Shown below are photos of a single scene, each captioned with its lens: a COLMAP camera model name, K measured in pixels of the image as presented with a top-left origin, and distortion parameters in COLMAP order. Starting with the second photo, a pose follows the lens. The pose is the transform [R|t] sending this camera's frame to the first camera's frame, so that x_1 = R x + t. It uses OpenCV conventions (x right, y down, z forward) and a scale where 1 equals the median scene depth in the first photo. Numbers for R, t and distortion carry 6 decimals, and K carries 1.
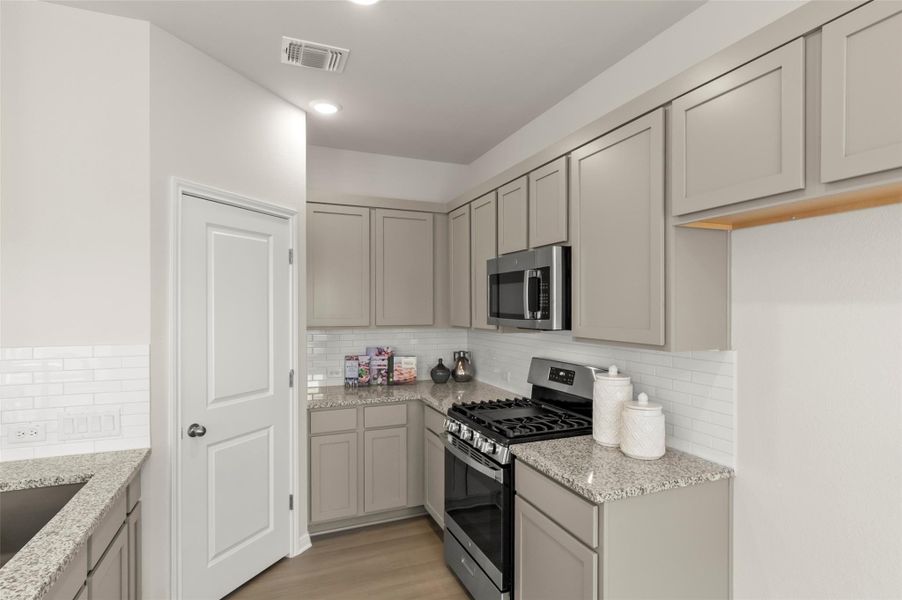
lens RADIAL K [[485.0, 0, 470.5], [0, 485.0, 309.2], [0, 0, 1]] dist [-0.004162, -0.001212]
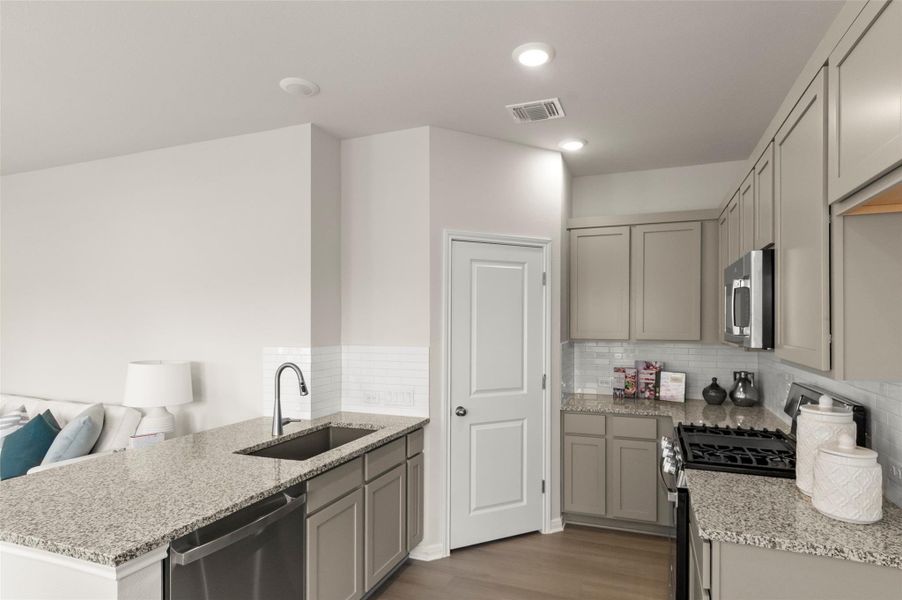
lens RADIAL K [[484.1, 0, 474.5], [0, 484.1, 321.8], [0, 0, 1]] dist [0.003182, -0.000258]
pose [[0.724688, 0.002124, -0.689074, 0.303975], [-0.004008, 0.999991, -0.001132, -0.001605], [0.689066, 0.003582, 0.724690, 0.024604]]
